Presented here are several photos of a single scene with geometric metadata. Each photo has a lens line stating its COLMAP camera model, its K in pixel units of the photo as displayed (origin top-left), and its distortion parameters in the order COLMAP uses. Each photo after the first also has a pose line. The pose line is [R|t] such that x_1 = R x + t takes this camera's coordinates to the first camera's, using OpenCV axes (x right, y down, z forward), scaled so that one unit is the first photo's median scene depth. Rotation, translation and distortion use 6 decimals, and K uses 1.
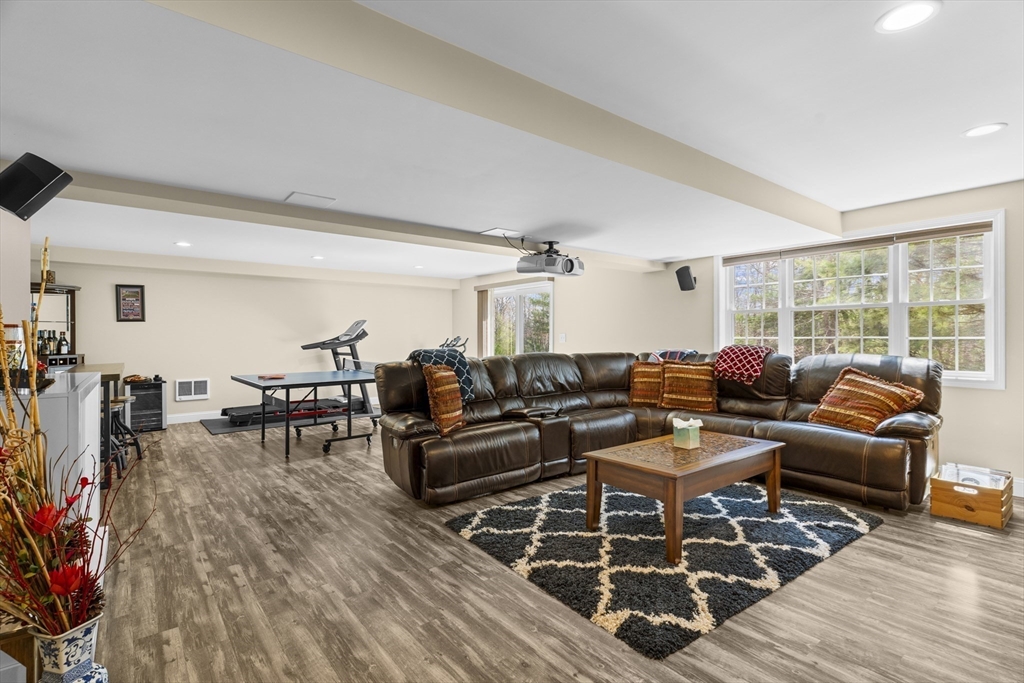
lens RADIAL K [[488.4, 0, 513.4], [0, 488.4, 337.2], [0, 0, 1]] dist [-0.000915, 0.000824]
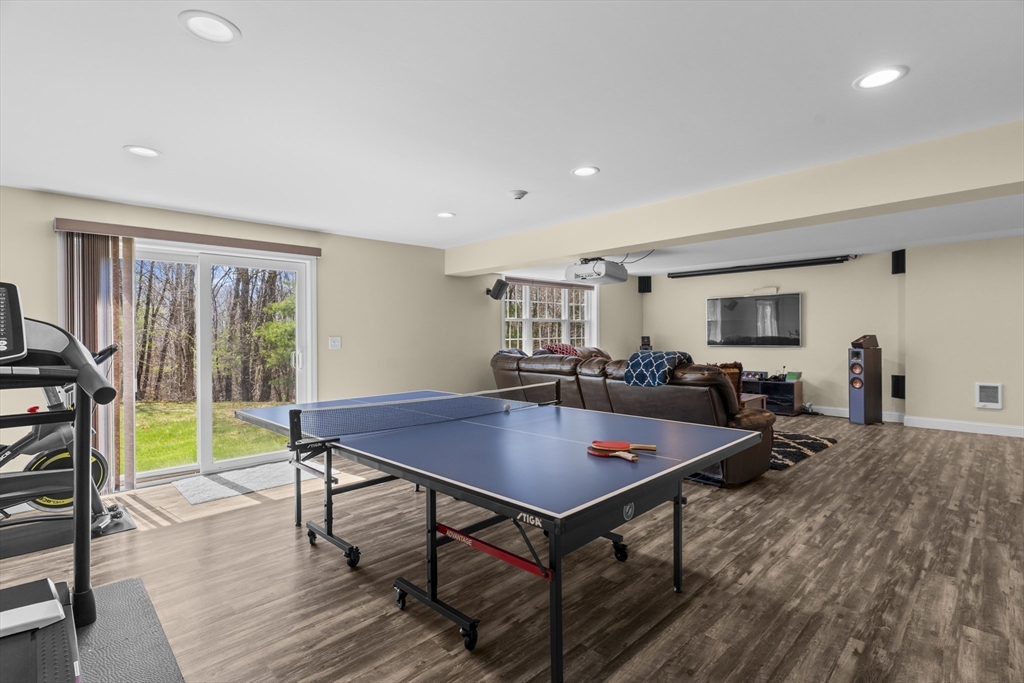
lens RADIAL K [[488.4, 0, 510.7], [0, 488.4, 342.7], [0, 0, 1]] dist [-0.000915, 0.000824]
pose [[-0.097970, -0.010834, 0.995130, -0.731796], [0.013716, 0.999831, 0.012236, -0.004044], [-0.995095, 0.014848, -0.097804, 0.959555]]
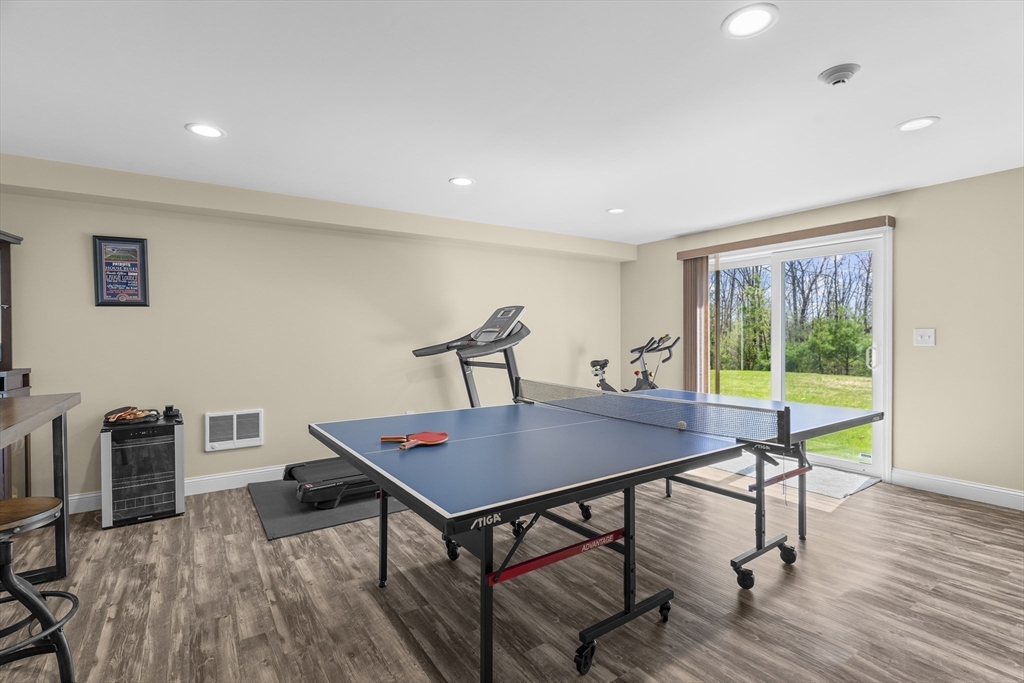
lens RADIAL K [[488.4, 0, 517.1], [0, 488.4, 340.3], [0, 0, 1]] dist [-0.000915, 0.000824]
pose [[0.994377, 0.003132, -0.105849, -0.297899], [-0.001753, 0.999912, 0.013117, -0.002376], [0.105881, -0.012858, 0.994296, 0.515210]]
